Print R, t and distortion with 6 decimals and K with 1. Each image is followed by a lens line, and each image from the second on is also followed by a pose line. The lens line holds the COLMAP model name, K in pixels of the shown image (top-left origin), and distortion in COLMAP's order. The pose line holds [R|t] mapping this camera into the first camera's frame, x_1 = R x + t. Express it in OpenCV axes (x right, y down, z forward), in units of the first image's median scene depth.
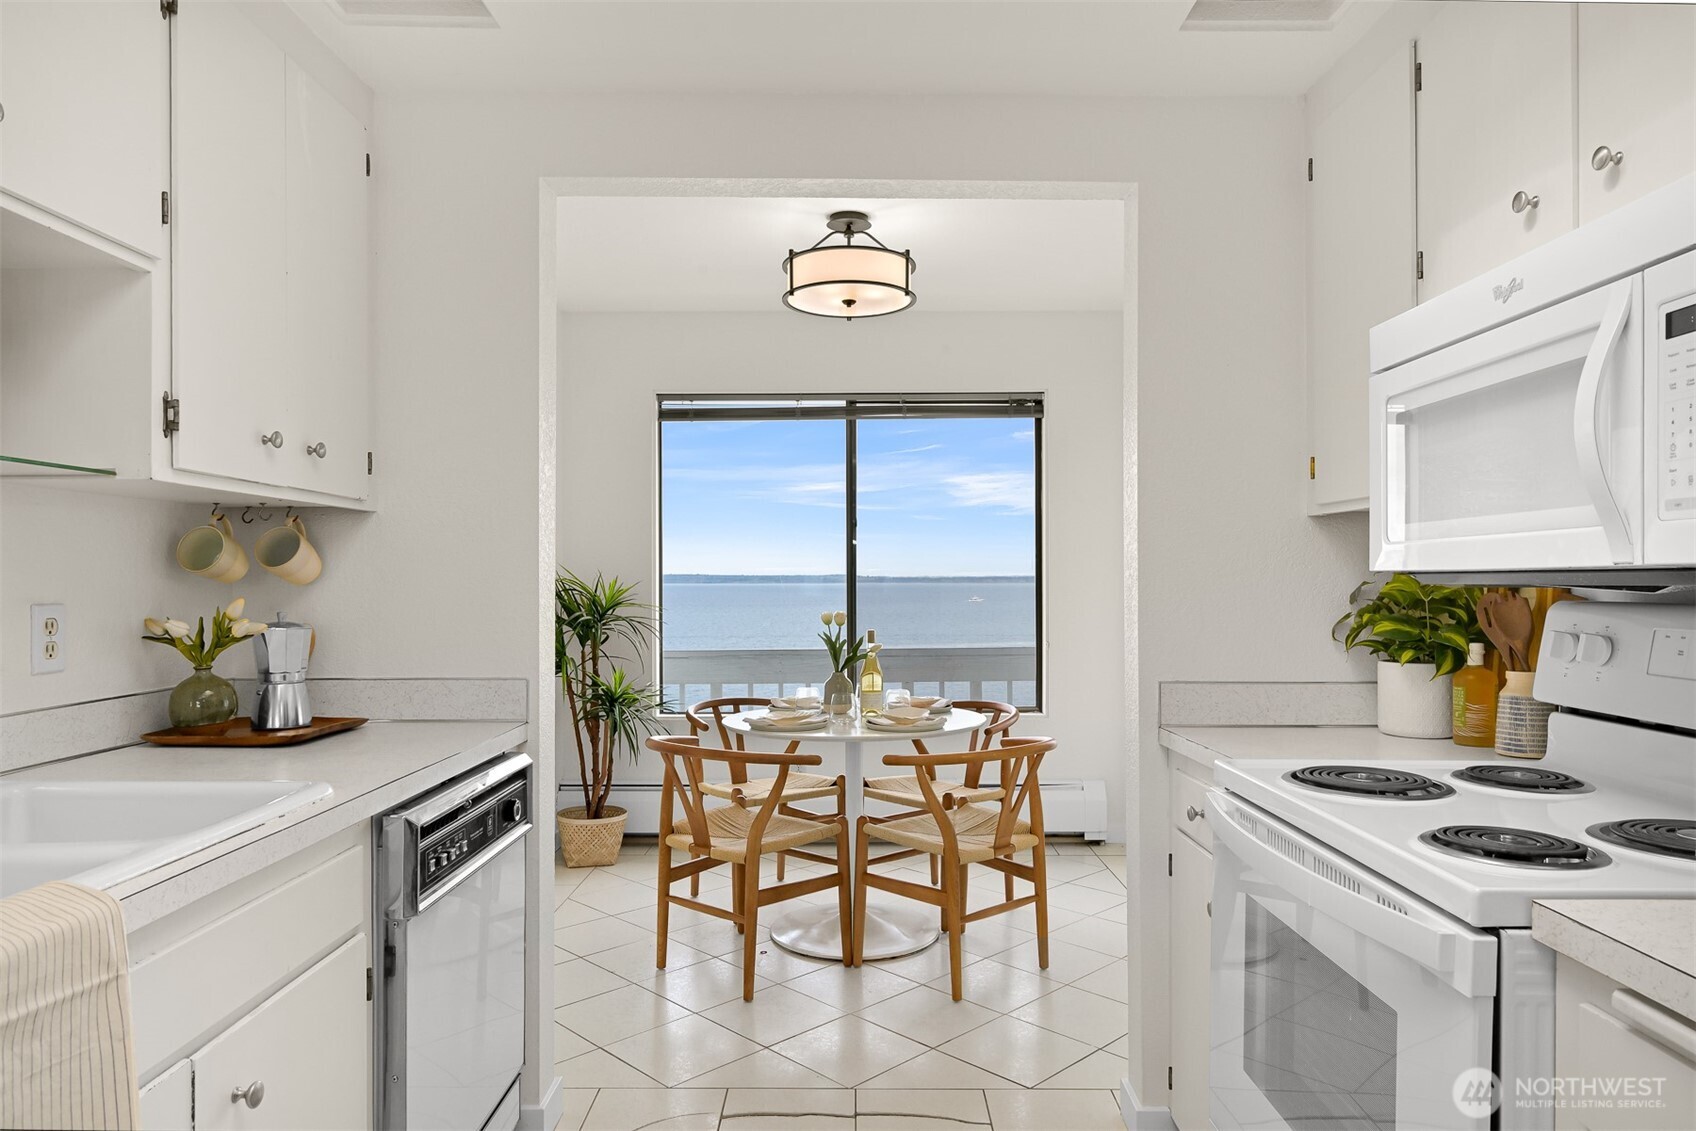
lens RADIAL K [[1062.4, 0, 841.0], [0, 1062.4, 578.8], [0, 0, 1]] dist [-0.000334, 0.003046]
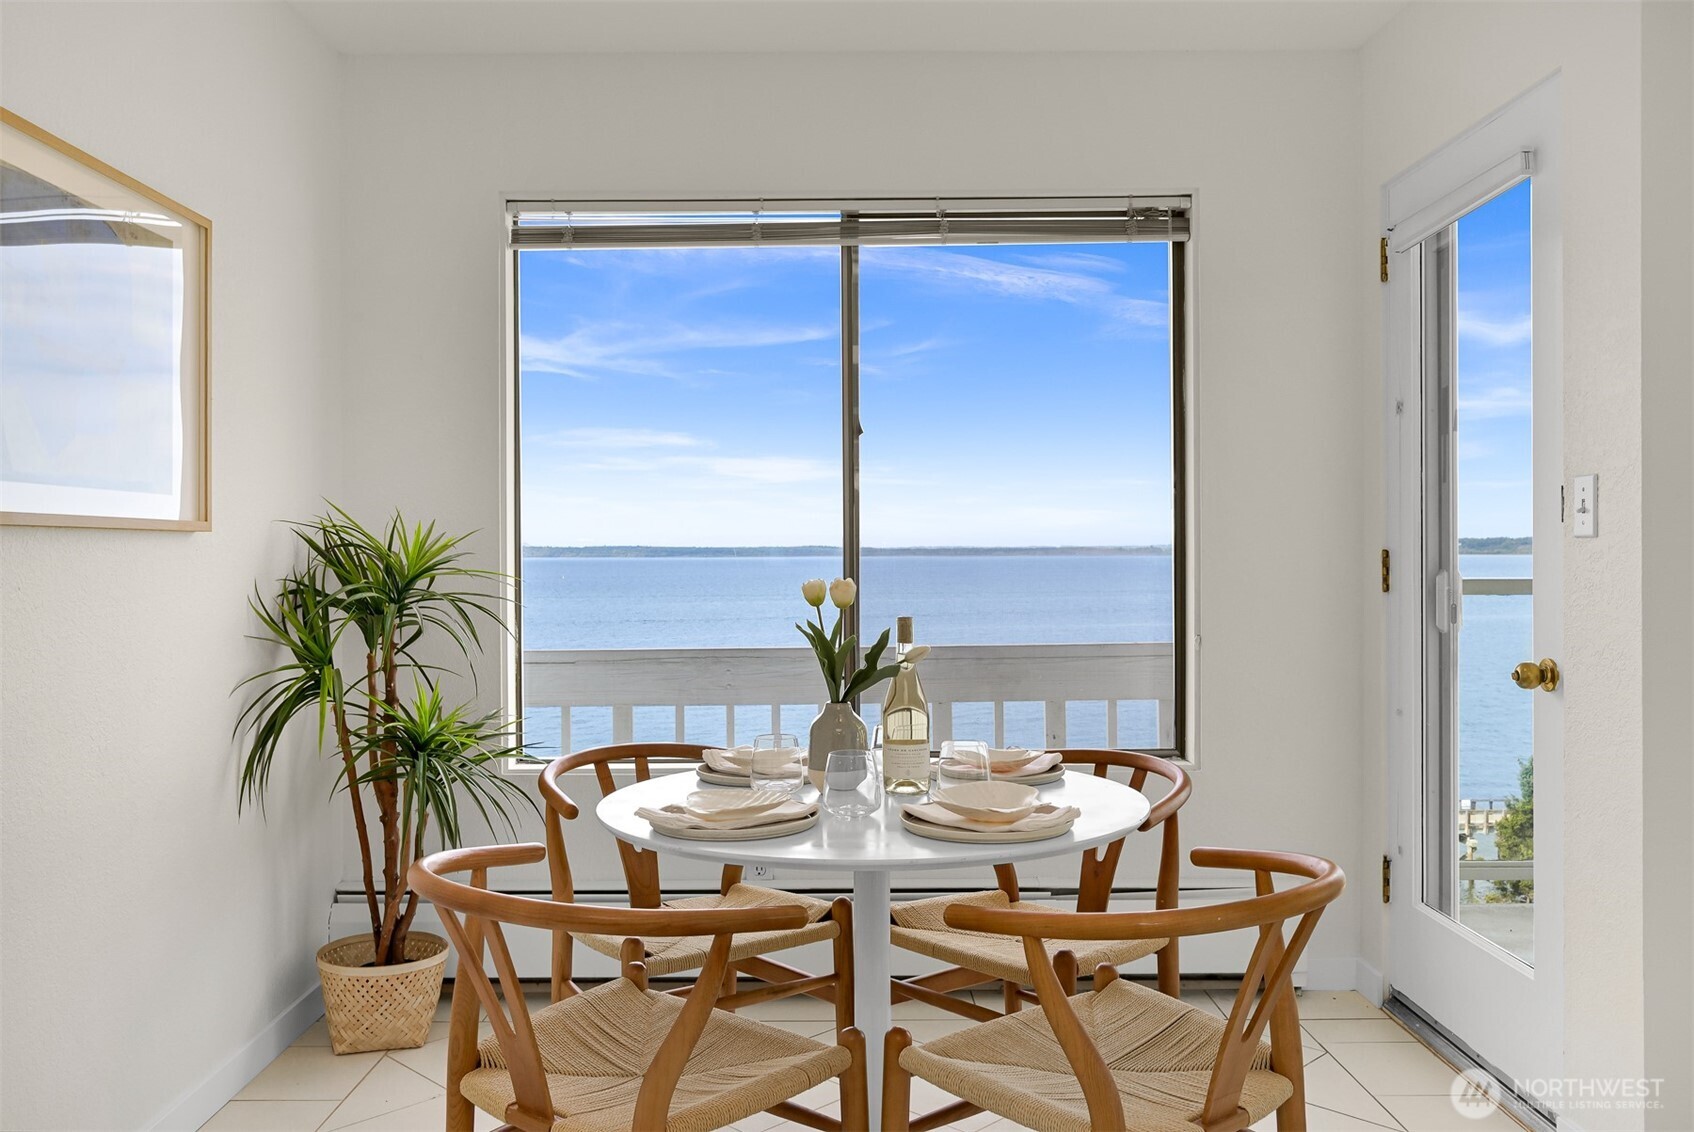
lens RADIAL K [[1272.1, 0, 830.7], [0, 1272.1, 552.8], [0, 0, 1]] dist [0.026925, 0.001086]
pose [[0.999926, -0.002485, 0.011947, -0.012908], [0.002476, 0.999997, 0.000714, 0.018715], [-0.011949, -0.000684, 0.999928, 0.422274]]
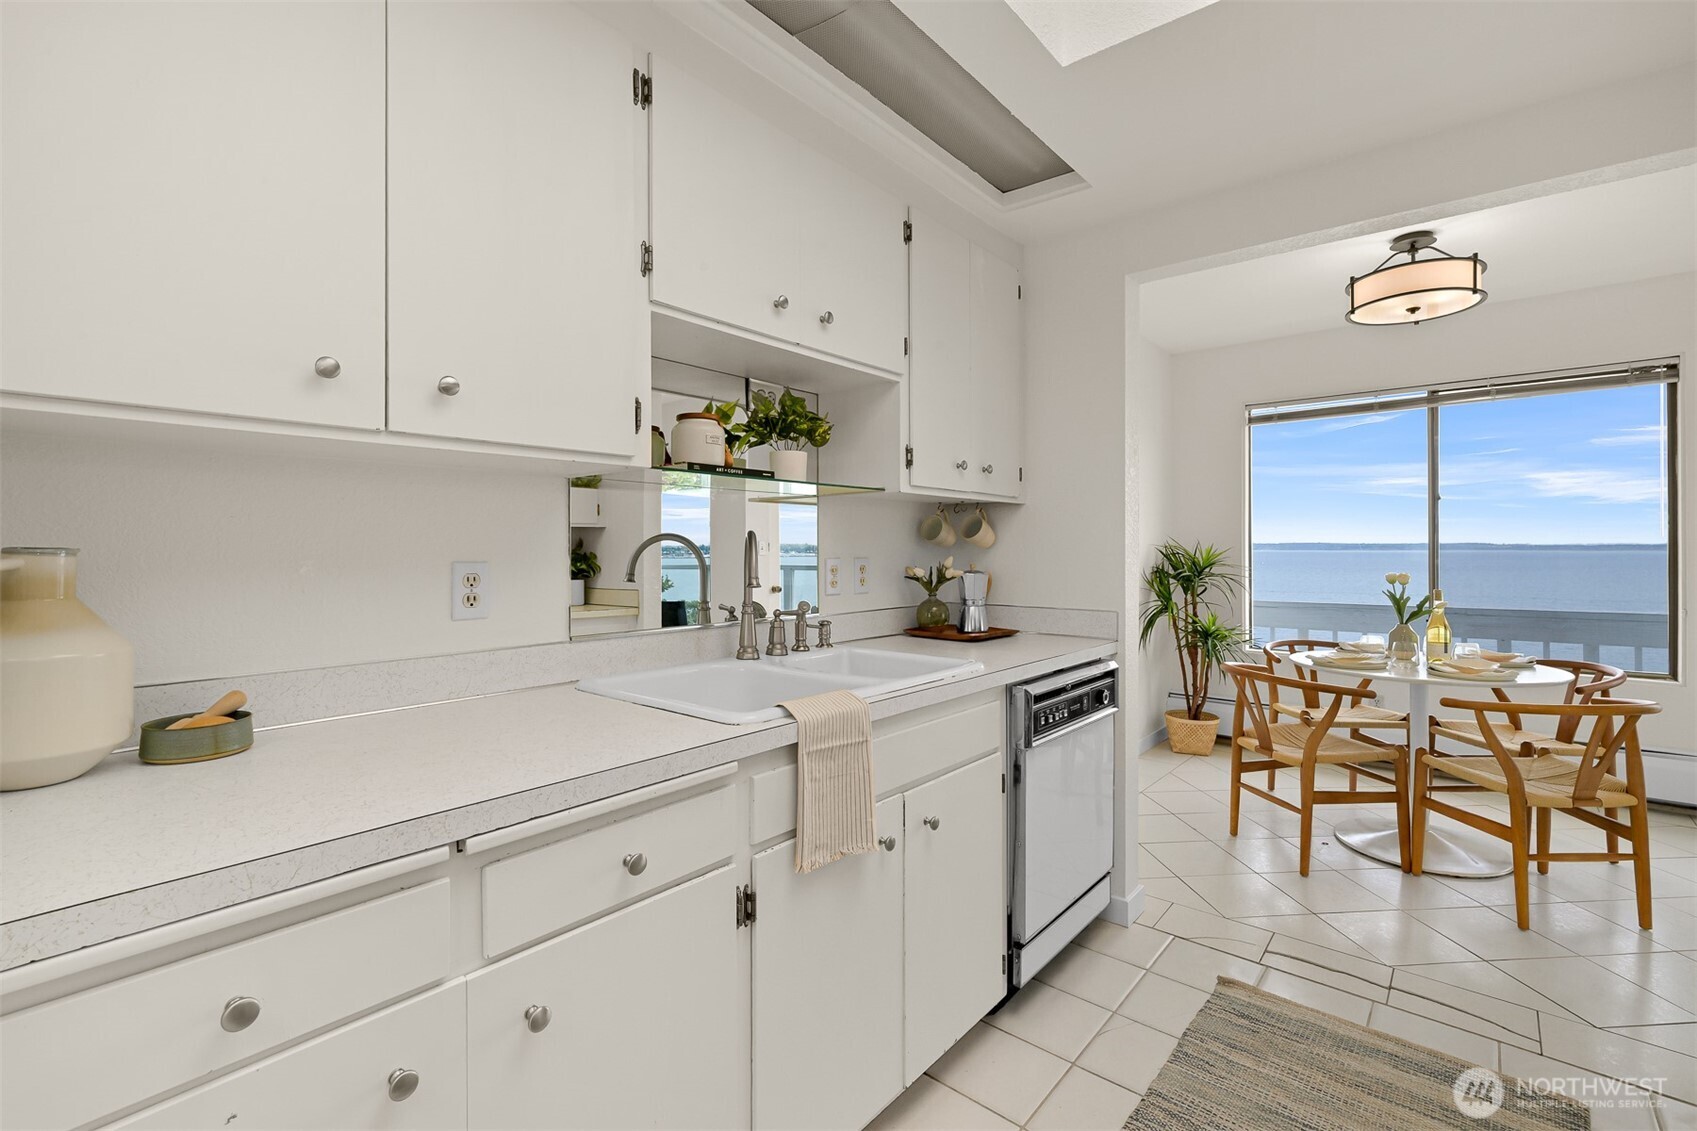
lens RADIAL K [[746.0, 0, 850.1], [0, 746.0, 546.4], [0, 0, 1]] dist [0.000282, -0.000955]
pose [[0.765183, -0.000292, -0.643813, 0.061801], [0.000132, 1.000000, -0.000296, 0.001468], [0.643813, 0.000141, 0.765183, -0.031421]]
